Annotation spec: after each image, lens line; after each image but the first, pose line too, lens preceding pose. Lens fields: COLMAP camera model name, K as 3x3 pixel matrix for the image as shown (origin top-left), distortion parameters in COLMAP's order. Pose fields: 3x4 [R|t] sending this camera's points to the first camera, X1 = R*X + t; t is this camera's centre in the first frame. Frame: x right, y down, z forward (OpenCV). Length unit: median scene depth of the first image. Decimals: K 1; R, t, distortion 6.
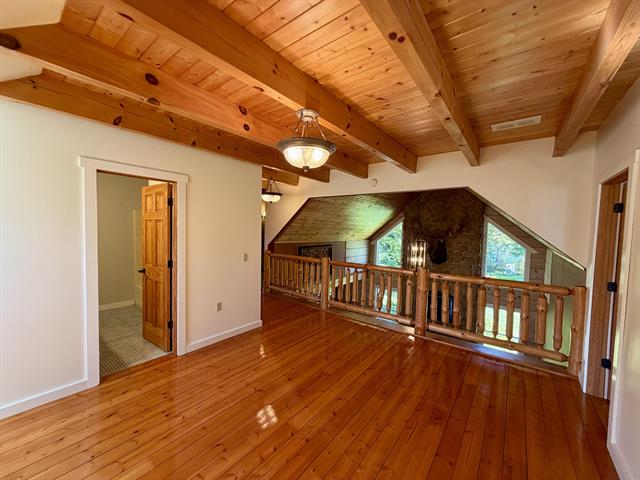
lens RADIAL K [[255.0, 0, 320.2], [0, 255.0, 240.6], [0, 0, 1]] dist [-0.000344, 0.000533]
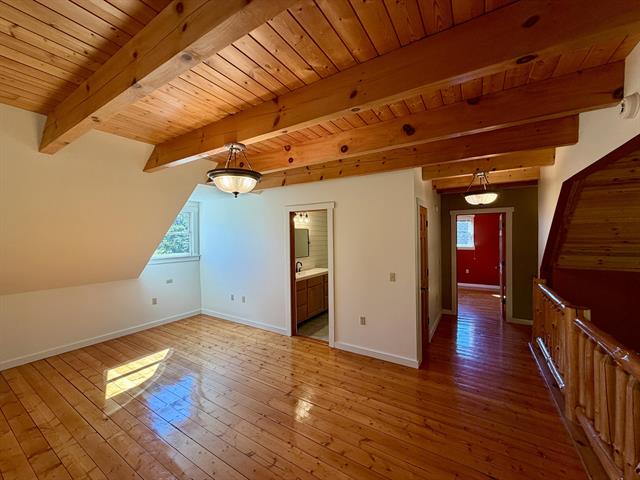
lens RADIAL K [[255.0, 0, 315.8], [0, 255.0, 239.8], [0, 0, 1]] dist [-0.000344, 0.000533]
pose [[0.094959, -0.013812, -0.995385, 0.687178], [-0.035387, 0.999225, -0.017242, -0.047034], [0.994852, 0.036861, 0.094397, 0.786916]]
